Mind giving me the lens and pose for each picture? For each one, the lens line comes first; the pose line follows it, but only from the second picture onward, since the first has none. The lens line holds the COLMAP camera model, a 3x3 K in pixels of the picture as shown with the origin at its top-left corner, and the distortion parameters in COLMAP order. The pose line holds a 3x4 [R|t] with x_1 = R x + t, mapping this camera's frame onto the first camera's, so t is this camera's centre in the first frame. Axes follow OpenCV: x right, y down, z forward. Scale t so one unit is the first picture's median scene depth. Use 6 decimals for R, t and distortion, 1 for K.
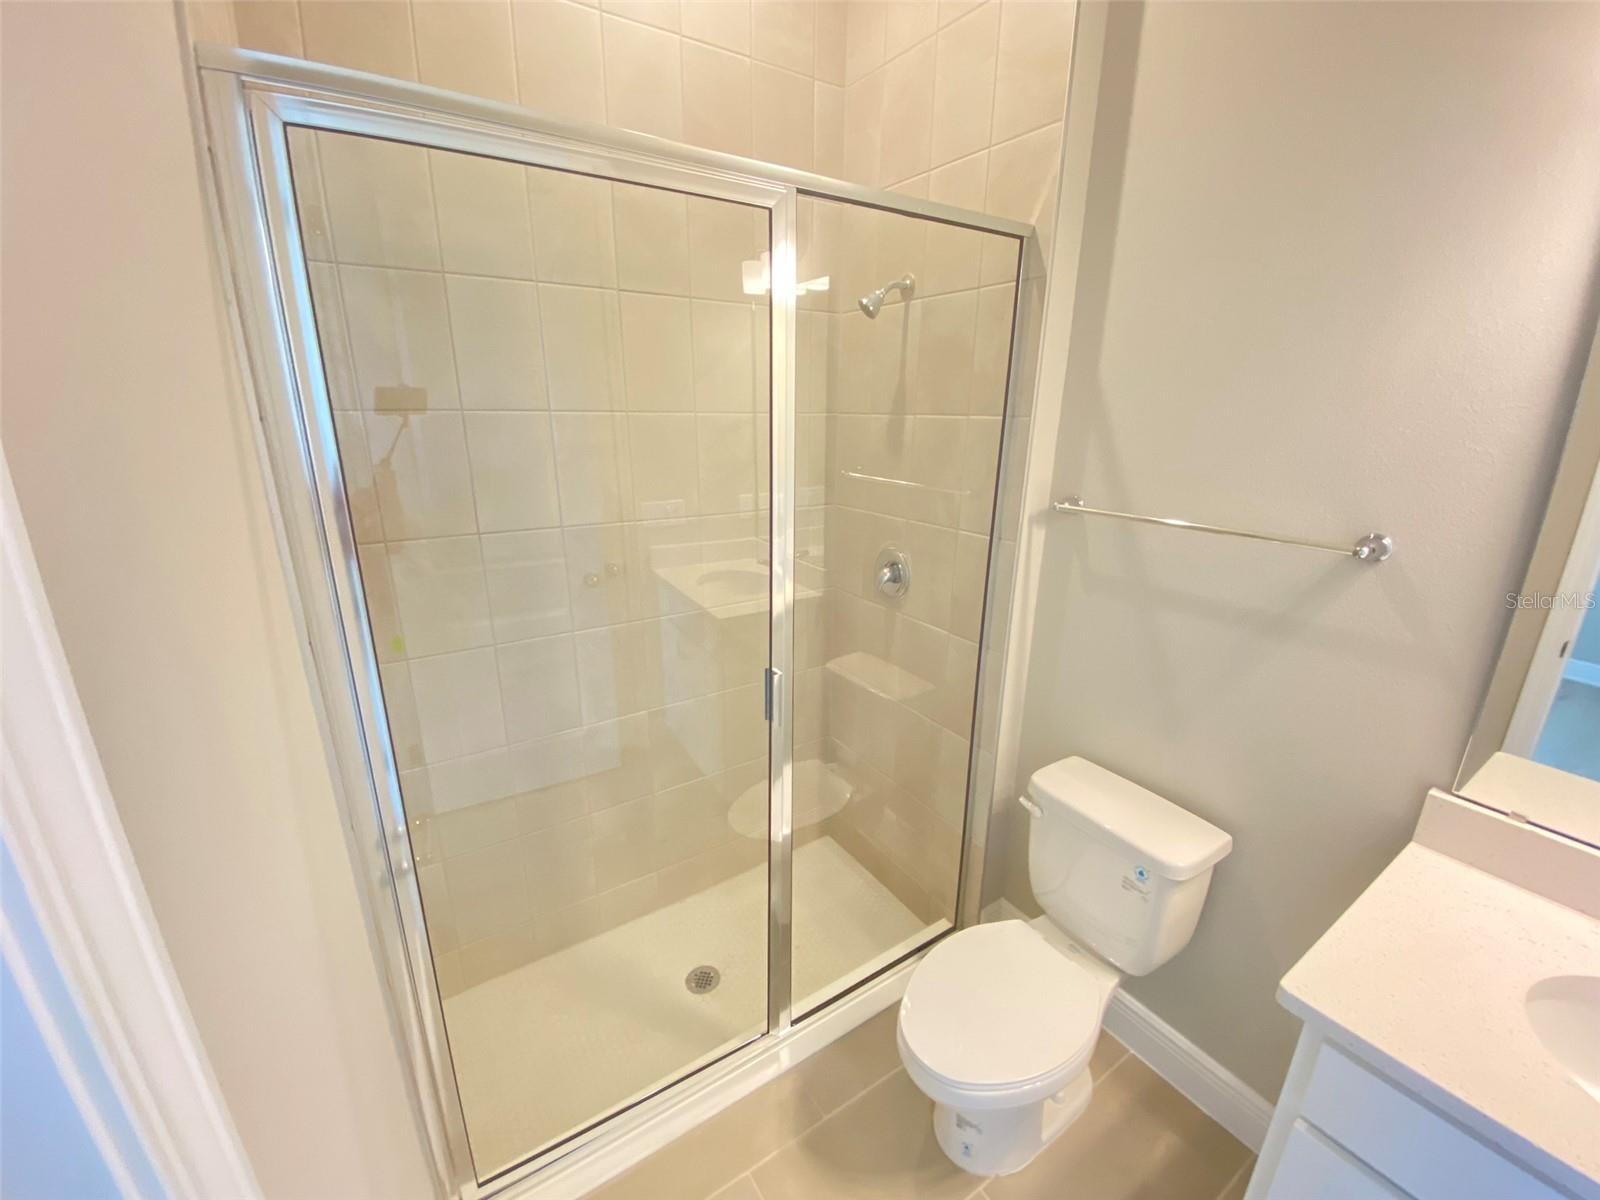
lens RADIAL K [[649.3, 0, 802.9], [0, 649.3, 602.8], [0, 0, 1]] dist [0.022853, -0.021060]
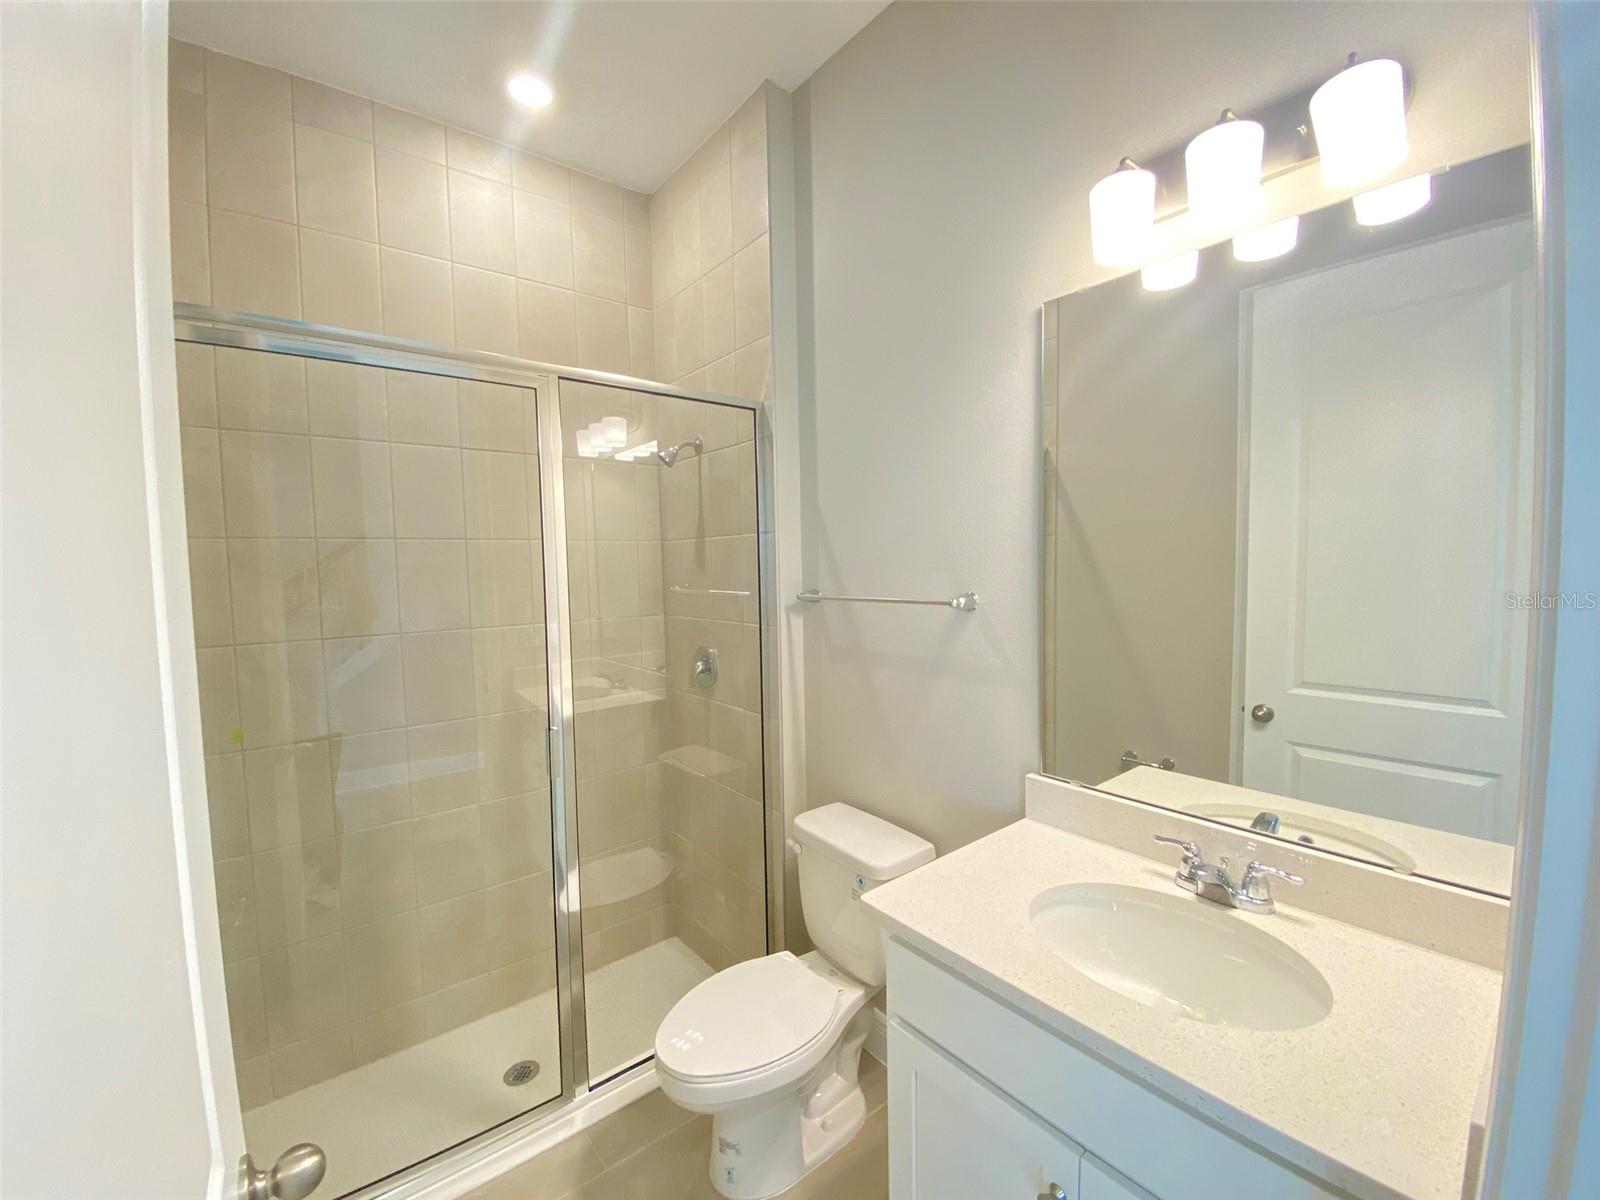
lens RADIAL K [[649.3, 0, 802.9], [0, 649.3, 602.8], [0, 0, 1]] dist [0.022853, -0.021060]
pose [[0.995696, -0.031278, 0.087246, 0.260147], [0.051108, 0.970573, -0.235321, 0.155357], [-0.077318, 0.238767, 0.967994, -0.228790]]
